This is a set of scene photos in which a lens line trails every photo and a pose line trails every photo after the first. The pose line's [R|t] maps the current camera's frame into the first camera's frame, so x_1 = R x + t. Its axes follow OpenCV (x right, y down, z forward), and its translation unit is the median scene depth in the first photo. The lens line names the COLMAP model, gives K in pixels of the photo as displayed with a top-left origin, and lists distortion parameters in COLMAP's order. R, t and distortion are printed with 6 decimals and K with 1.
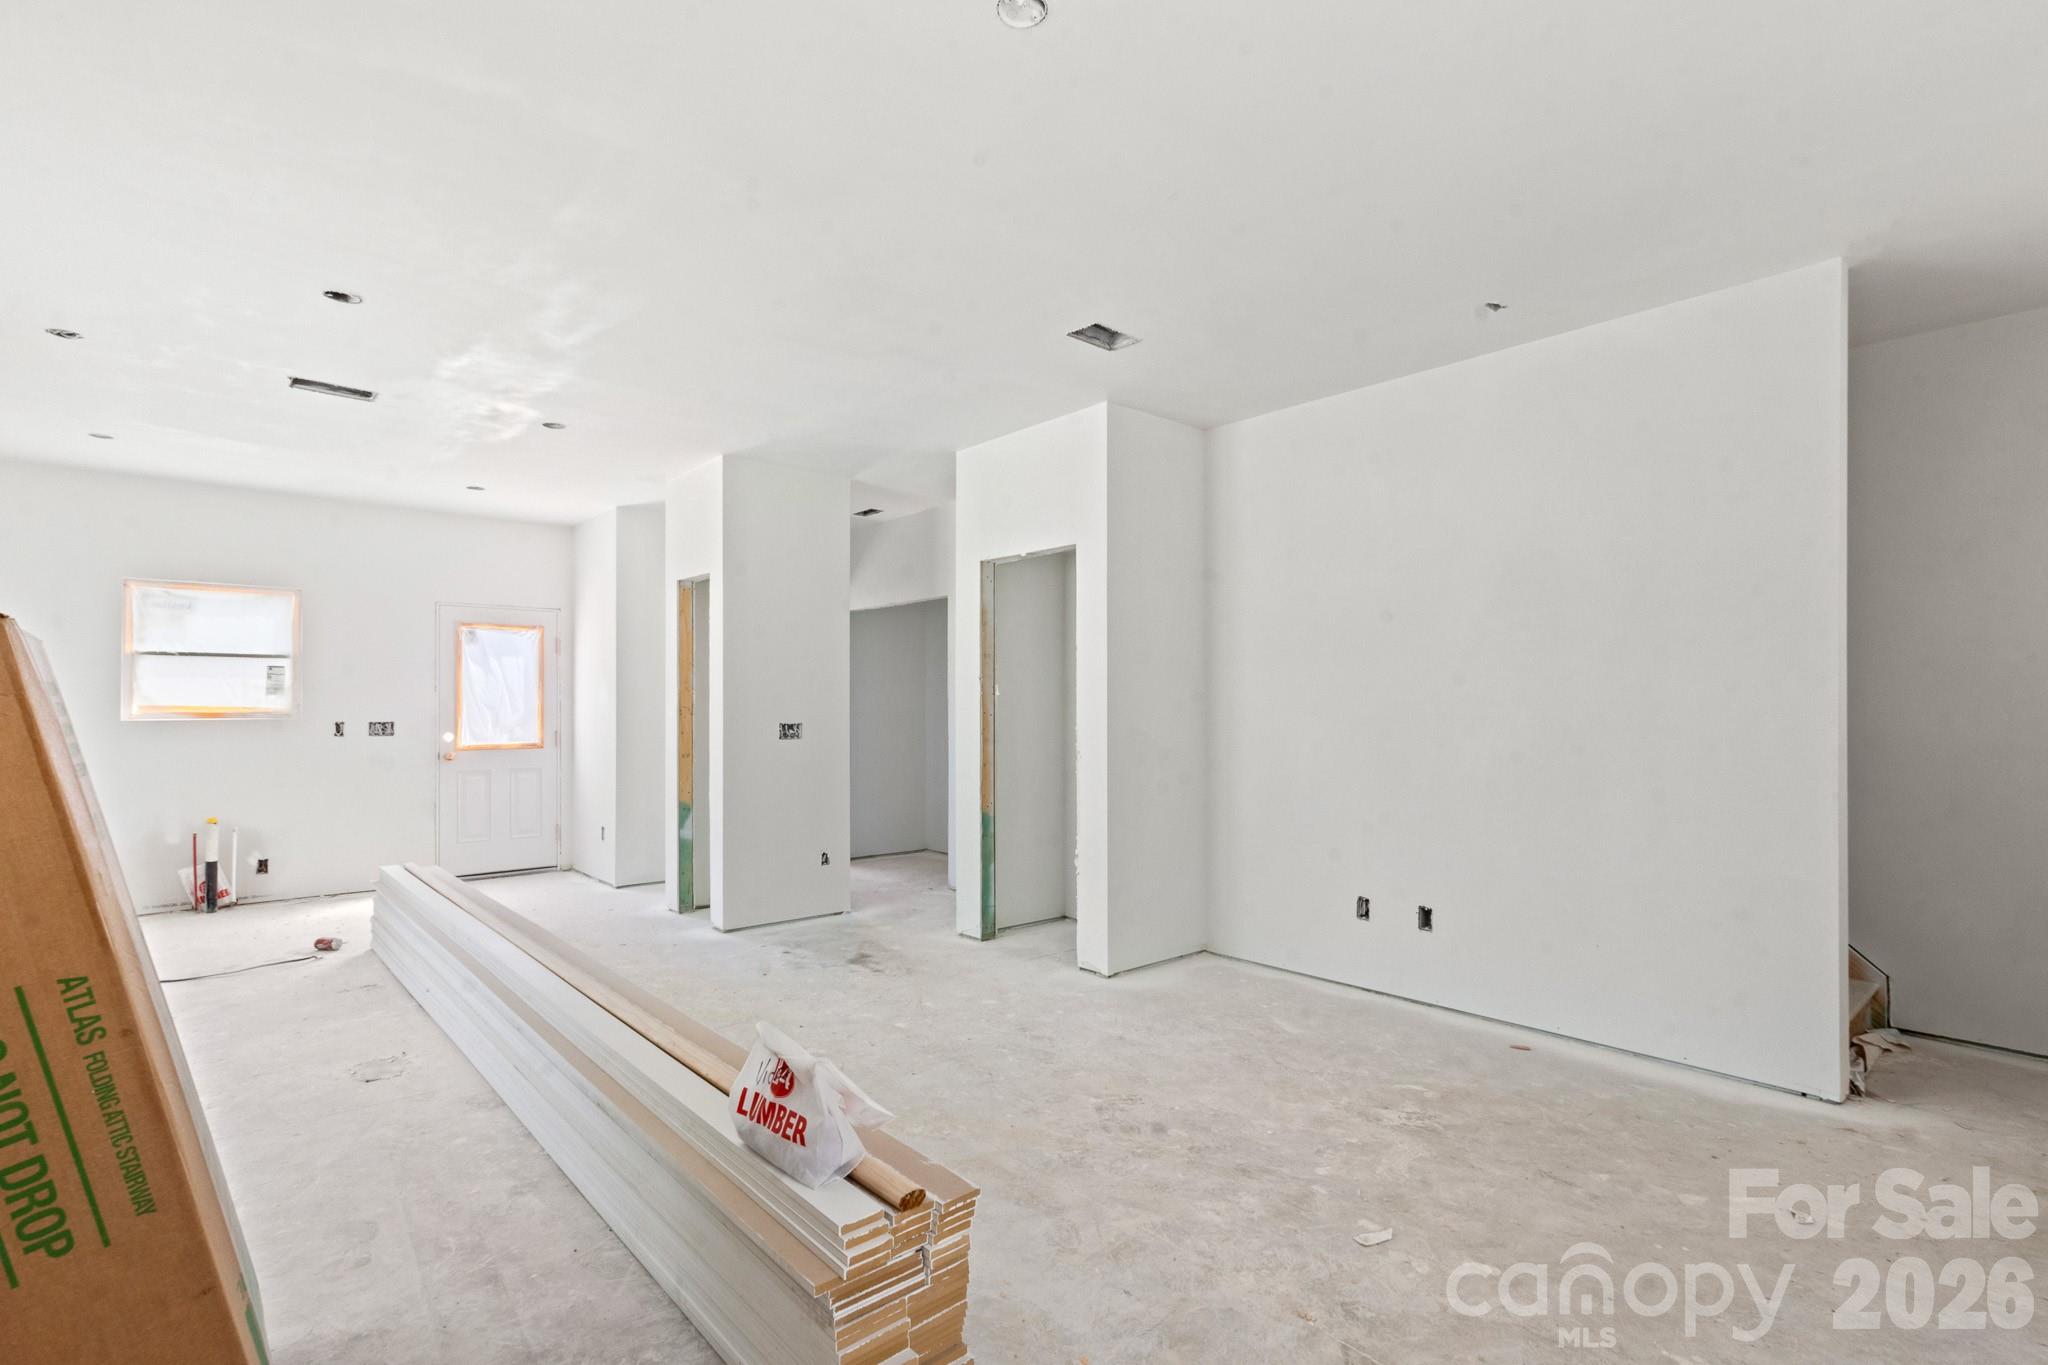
lens RADIAL K [[954.2, 0, 1027.8], [0, 954.2, 704.1], [0, 0, 1]] dist [0.001035, 0.001188]
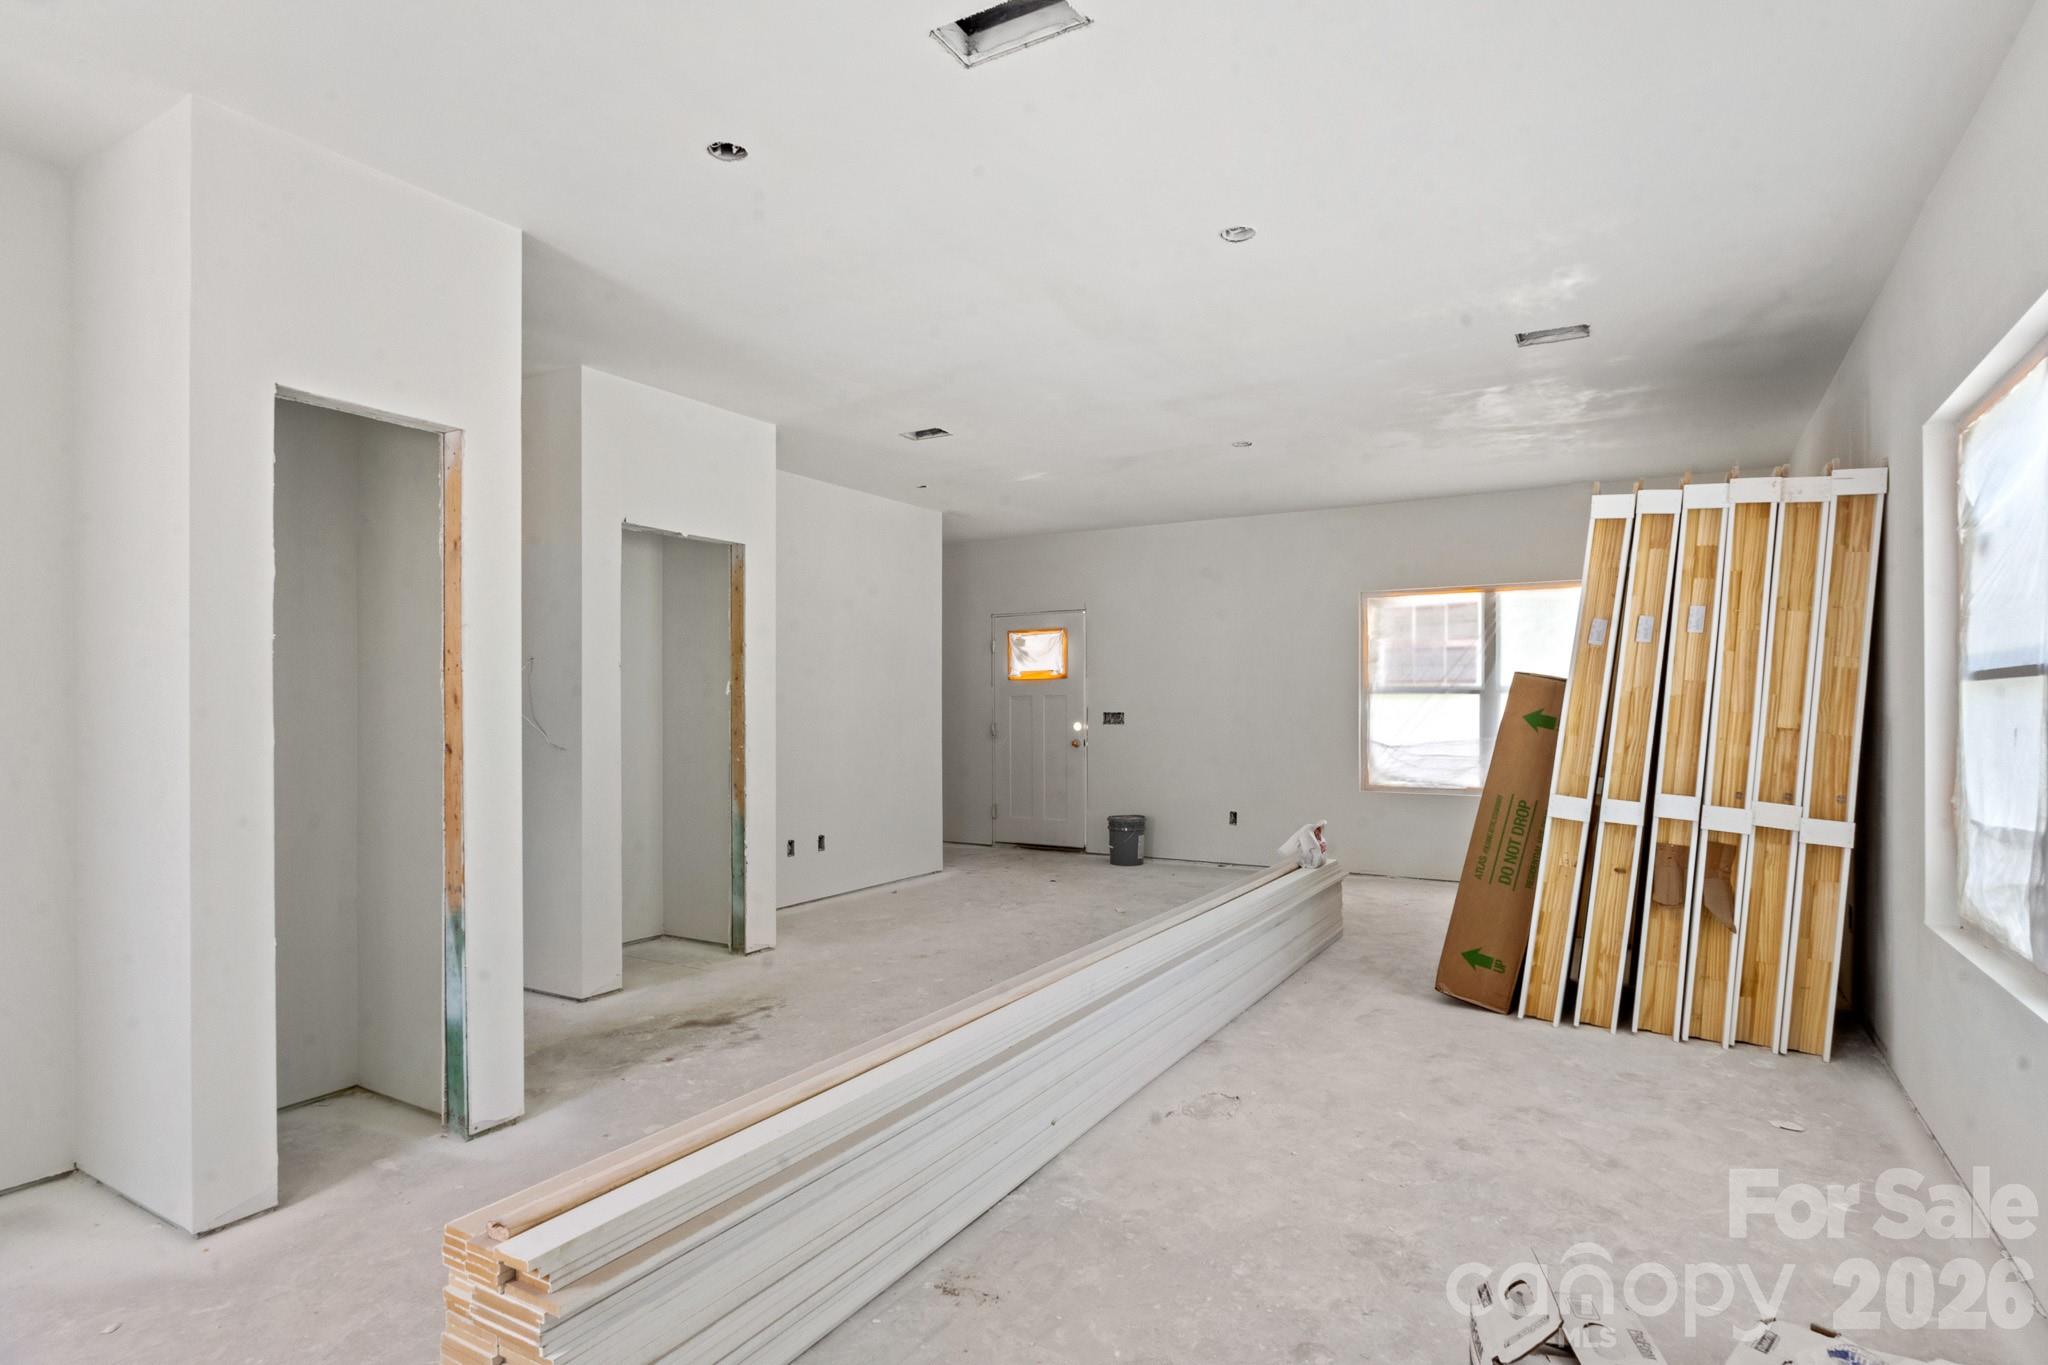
lens RADIAL K [[1071.6, 0, 1025.1], [0, 1071.6, 703.0], [0, 0, 1]] dist [-0.003933, -0.000303]
pose [[-0.310694, 0.002072, 0.950508, -1.006729], [-0.004589, 0.999983, -0.003679, 0.005401], [-0.950499, -0.005505, -0.310679, 0.943613]]
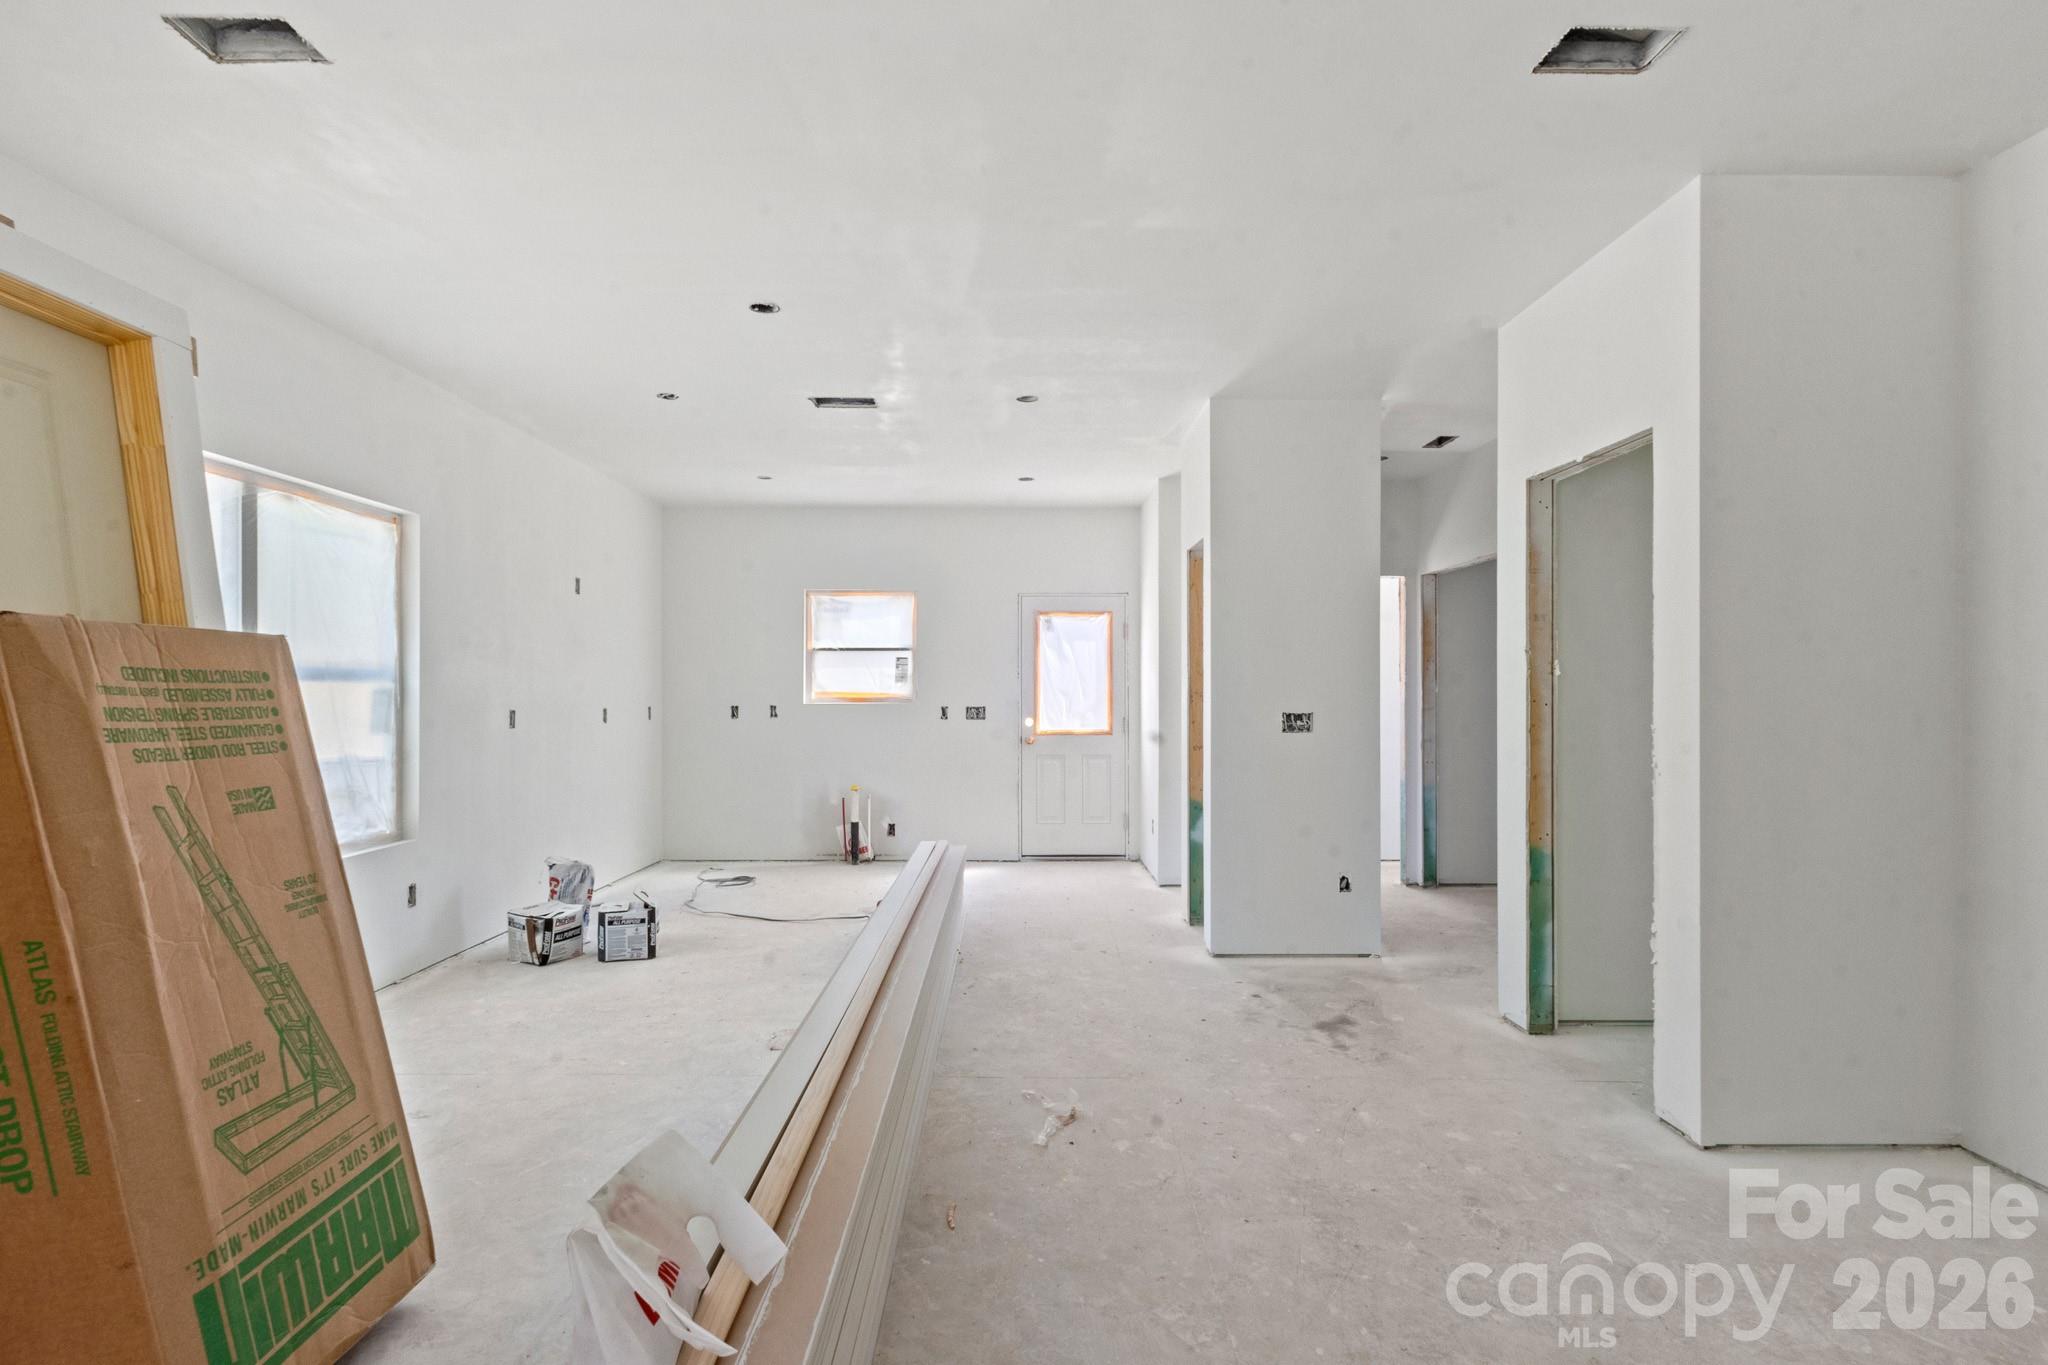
lens RADIAL K [[1005.1, 0, 1023.9], [0, 1005.1, 696.5], [0, 0, 1]] dist [-0.000031, 0.000015]
pose [[0.755358, 0.002060, -0.655309, 0.148403], [0.002202, 0.999981, 0.005682, 0.000783], [0.655309, -0.005735, 0.755339, 0.215619]]
